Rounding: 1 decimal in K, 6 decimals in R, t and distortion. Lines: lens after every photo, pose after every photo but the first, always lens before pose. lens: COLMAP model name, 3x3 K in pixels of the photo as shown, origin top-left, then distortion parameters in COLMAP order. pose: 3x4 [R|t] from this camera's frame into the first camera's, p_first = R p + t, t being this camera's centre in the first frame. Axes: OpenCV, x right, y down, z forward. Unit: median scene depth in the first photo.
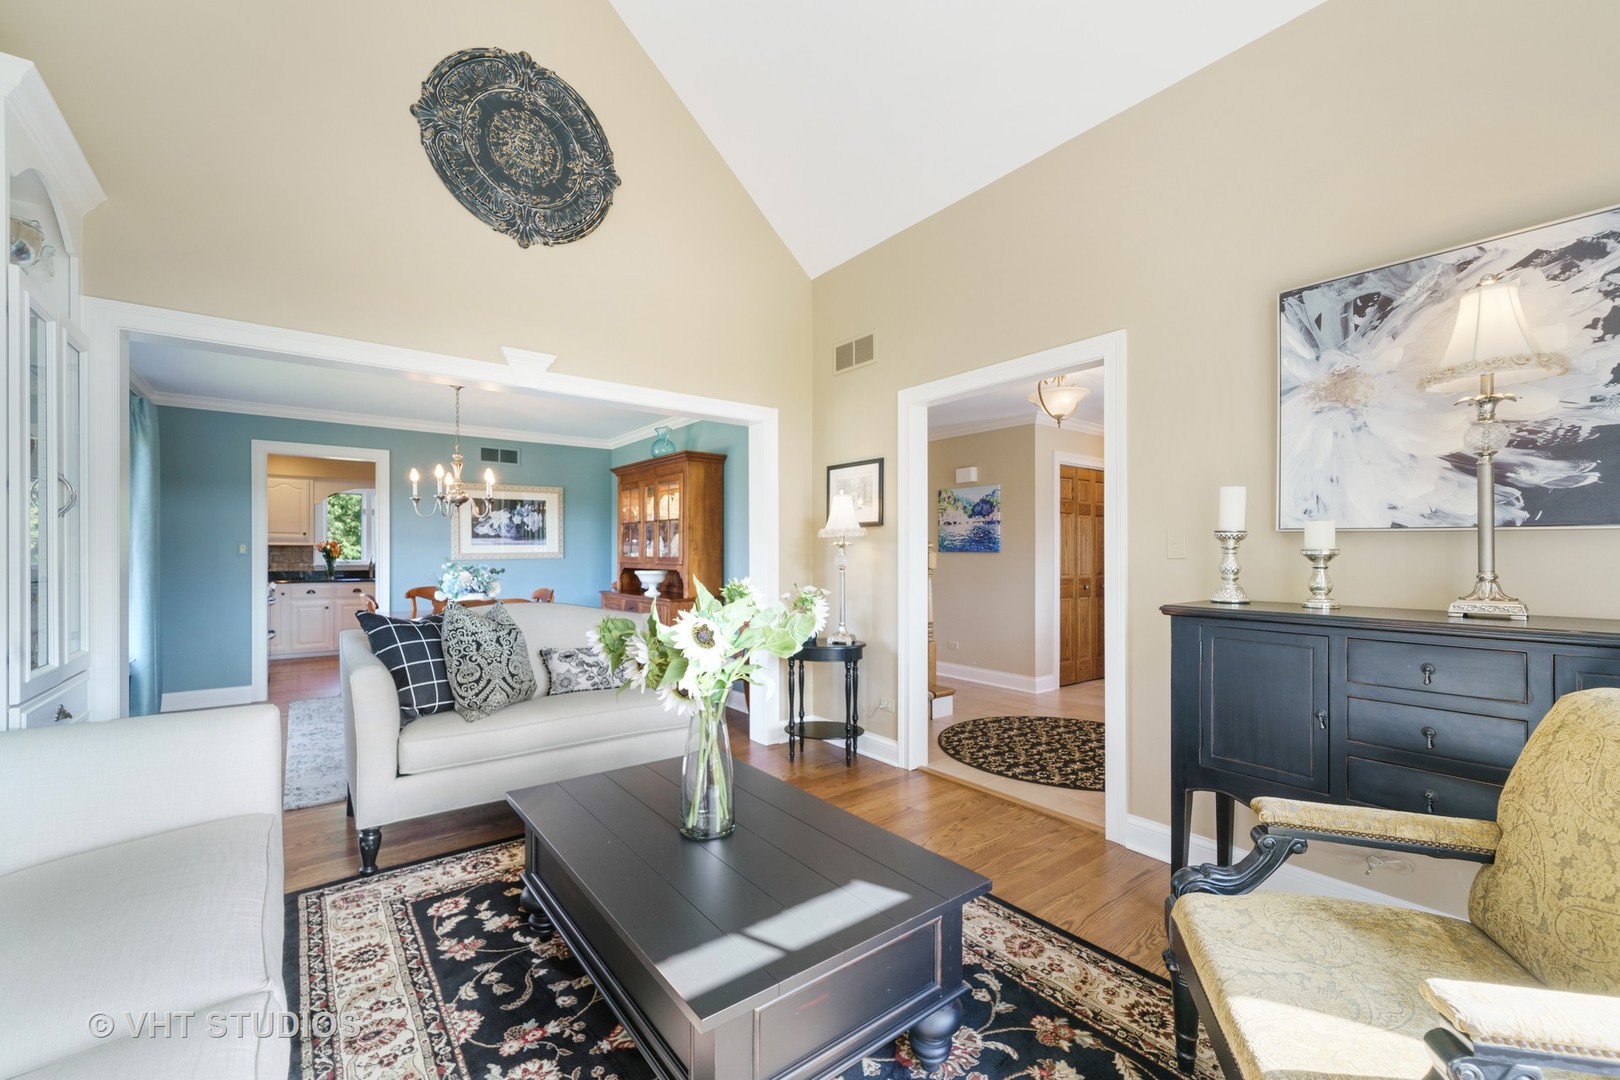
lens RADIAL K [[664.6, 0, 809.7], [0, 664.6, 551.9], [0, 0, 1]] dist [0.005057, 0.000373]
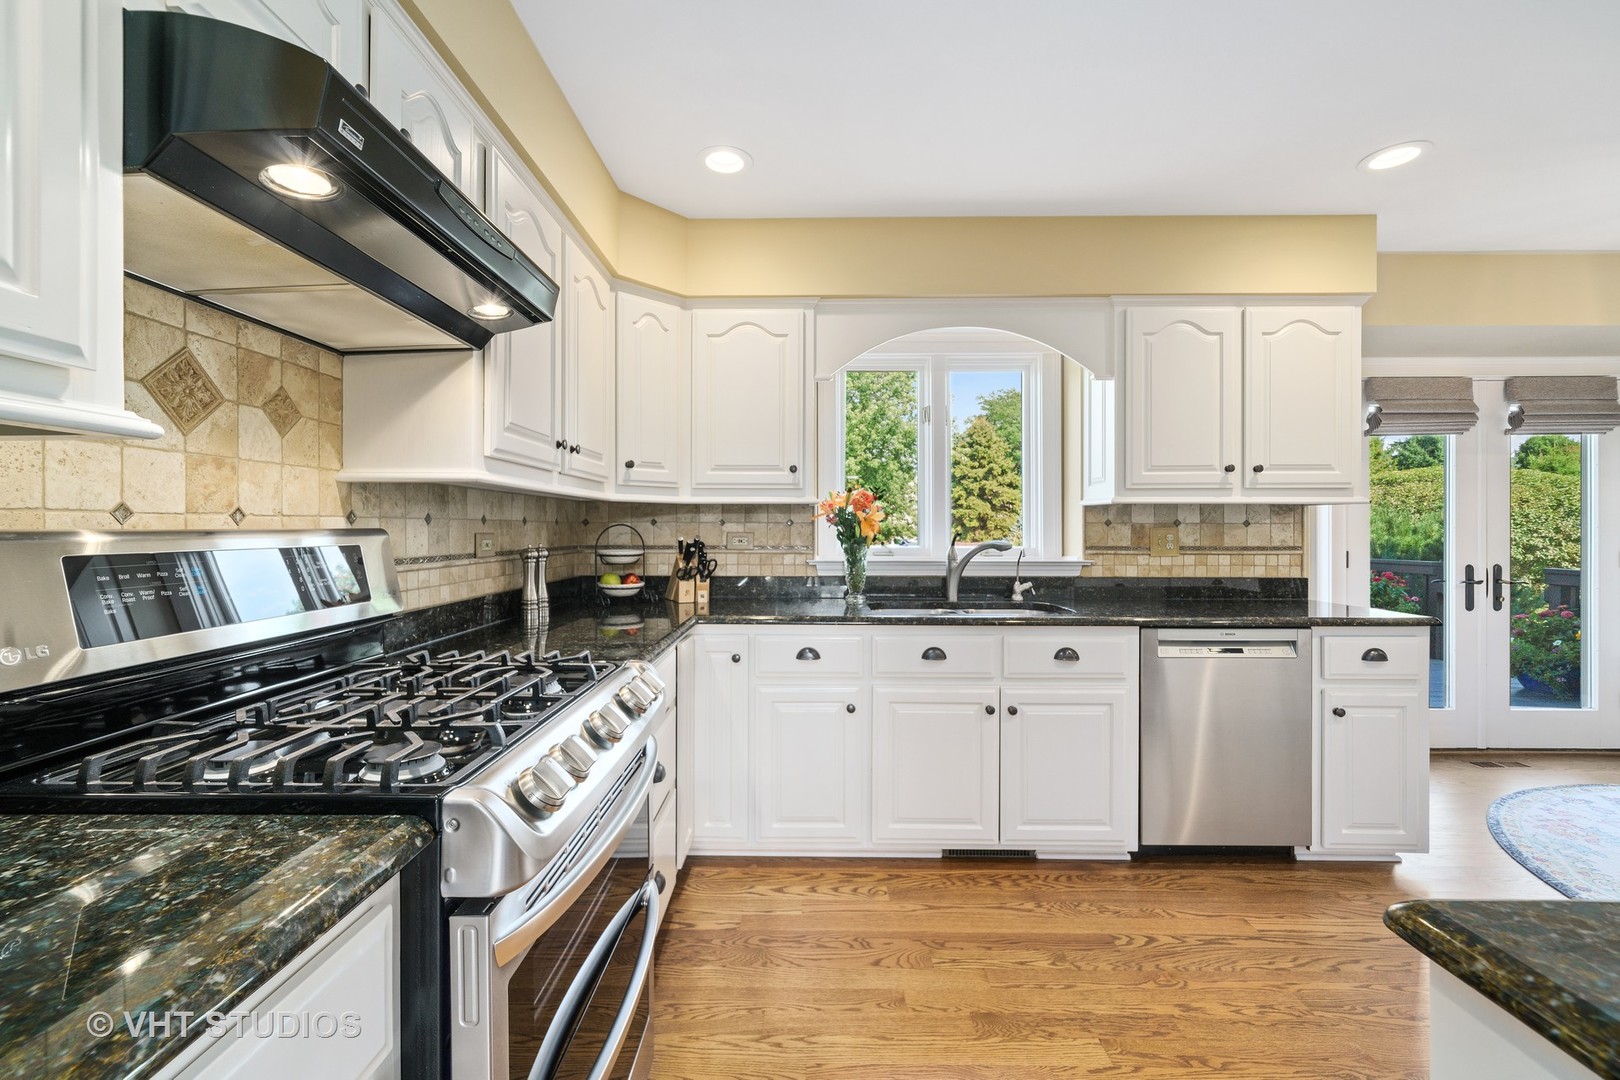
lens RADIAL K [[664.6, 0, 802.2], [0, 664.6, 530.7], [0, 0, 1]] dist [0.005057, 0.000373]
pose [[0.785960, 0.004502, -0.618261, -0.646468], [-0.000335, 0.999976, 0.006855, 0.001853], [0.618277, -0.005181, 0.785943, 0.873015]]
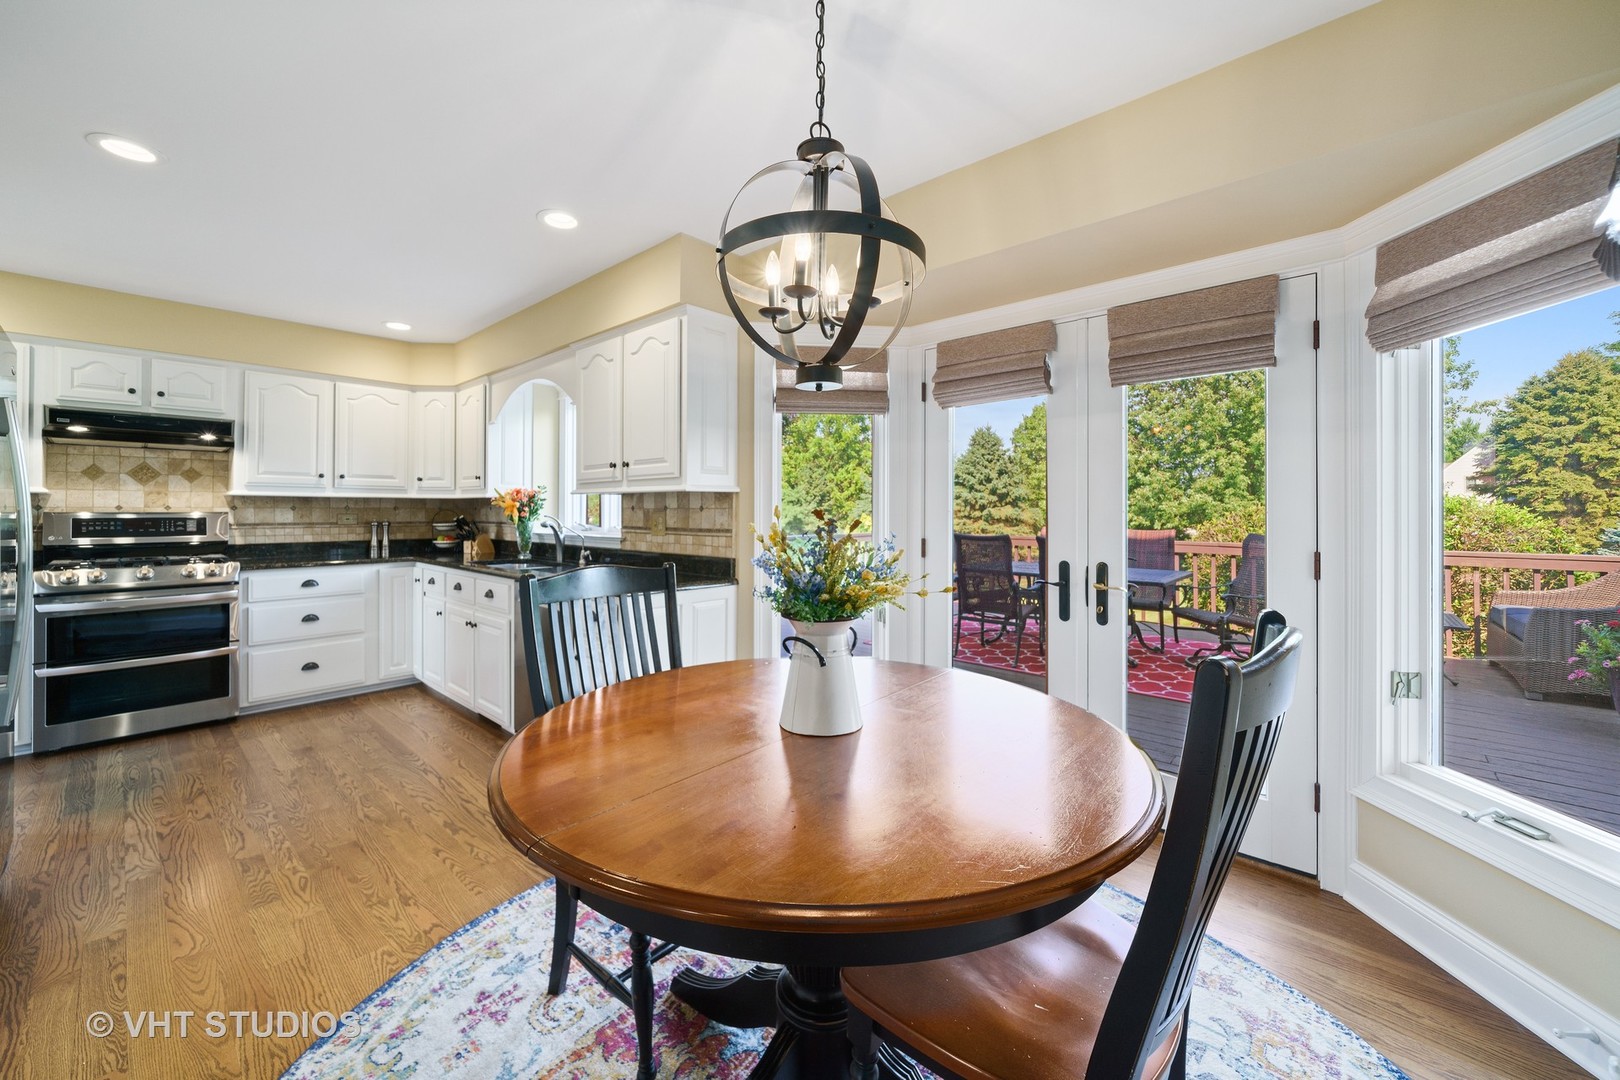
lens RADIAL K [[614.2, 0, 804.9], [0, 614.2, 511.3], [0, 0, 1]] dist [0.000248, 0.000305]
pose [[0.180840, 0.000608, -0.983512, -0.218619], [-0.000222, 1.000000, 0.000578, 0.001861], [0.983513, 0.000114, 0.180840, 1.391173]]
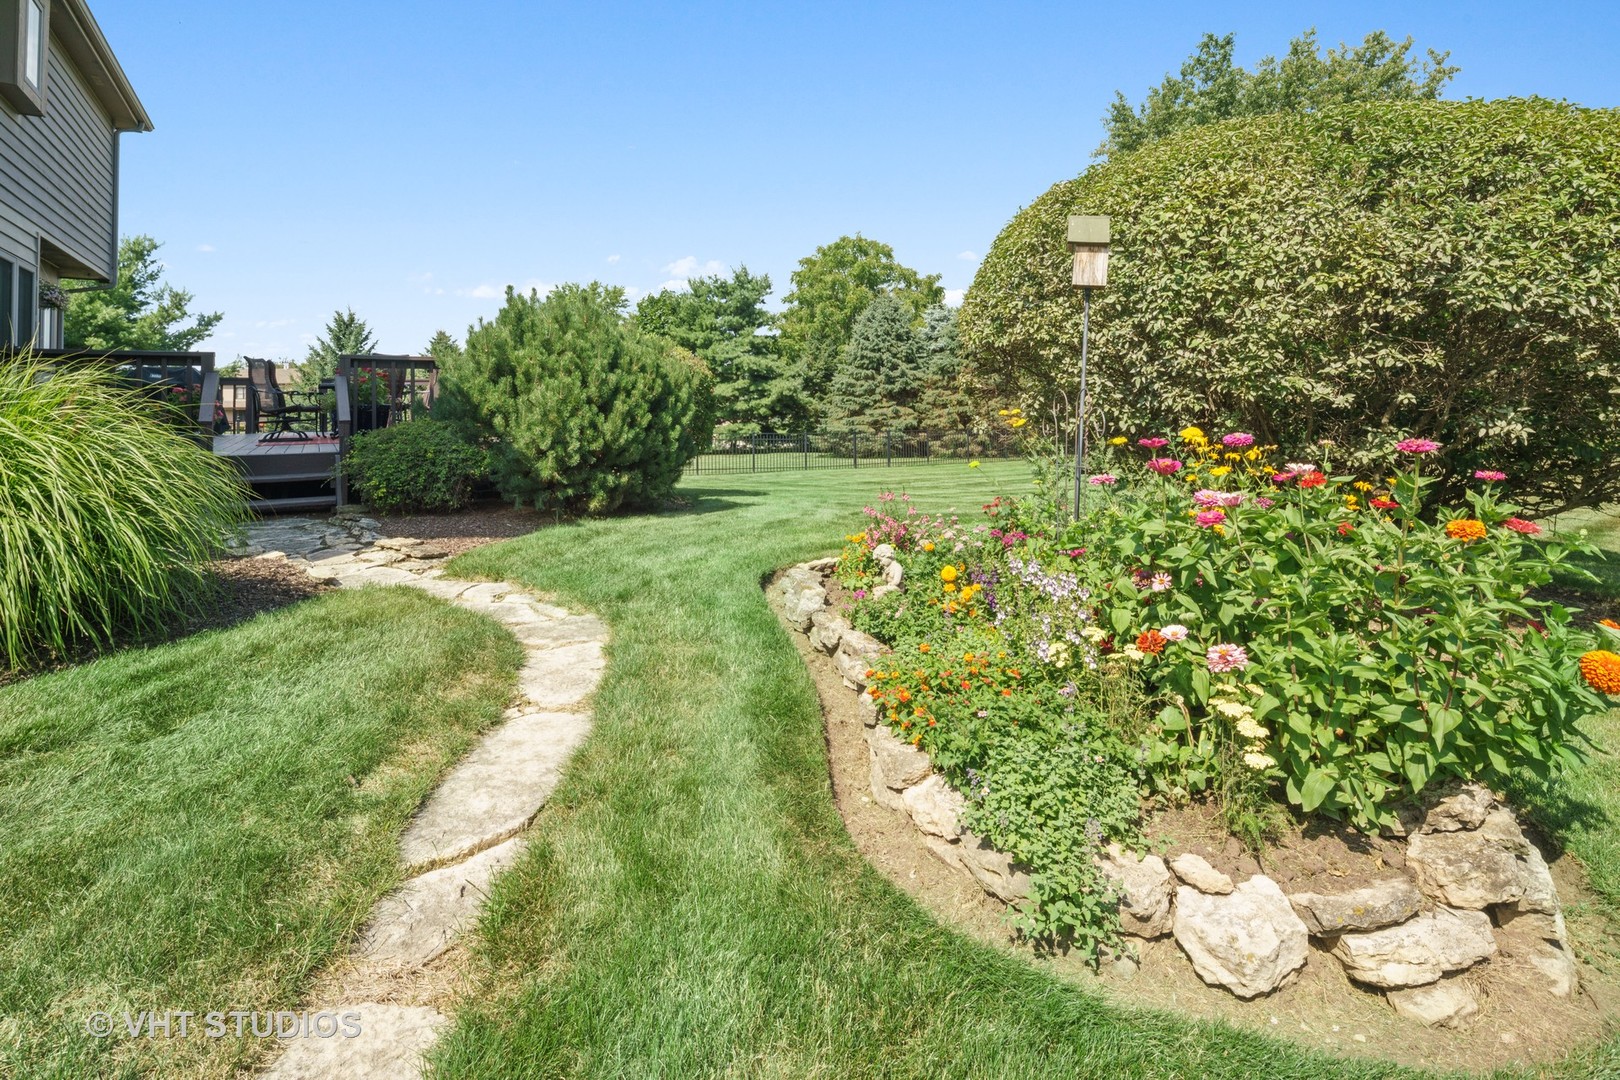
lens RADIAL K [[777.9, 0, 826.9], [0, 777.9, 402.9], [0, 0, 1]] dist [0.003386, -0.000390]
pose [[-0.077957, 0.001088, -0.996956, 0.595636], [0.013974, 0.999902, -0.000001, 0.139106], [0.996859, -0.013931, -0.077965, 3.076761]]
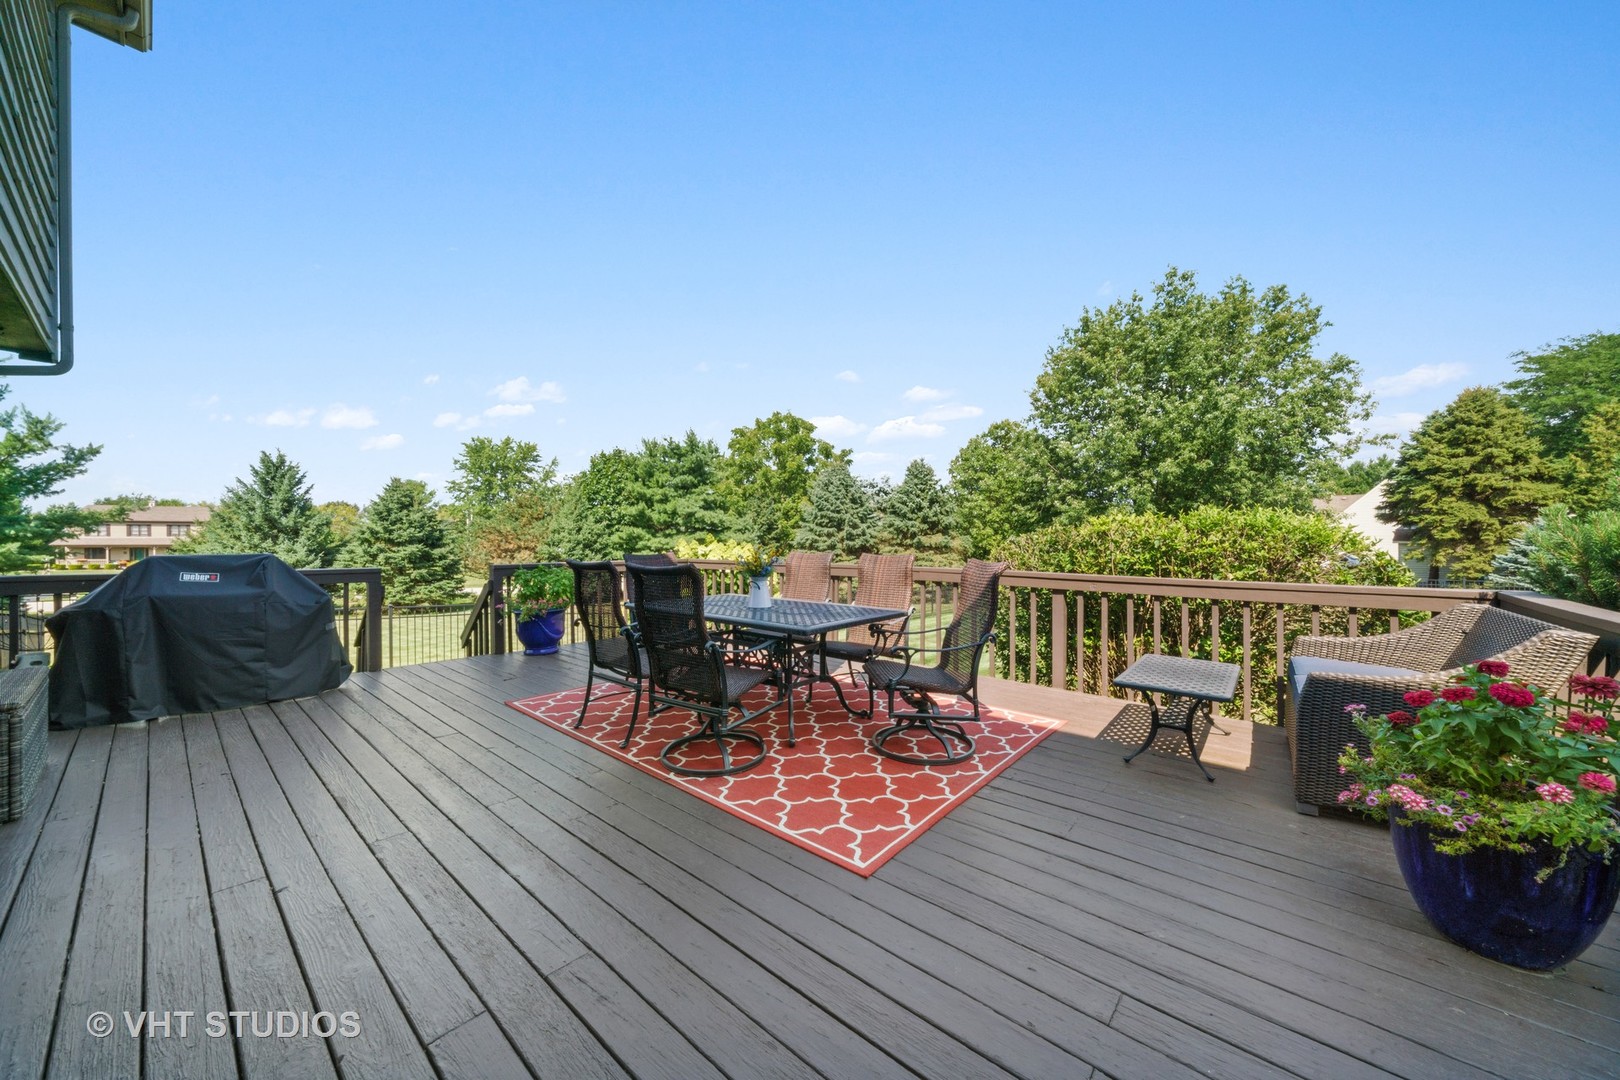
lens RADIAL K [[560.1, 0, 807.1], [0, 560.1, 548.7], [0, 0, 1]] dist [-0.002894, -0.000303]
pose [[0.197732, 0.014825, -0.980144, -0.418273], [0.000205, 0.999885, 0.015165, 0.012615], [0.980256, -0.003199, 0.197706, 1.871255]]
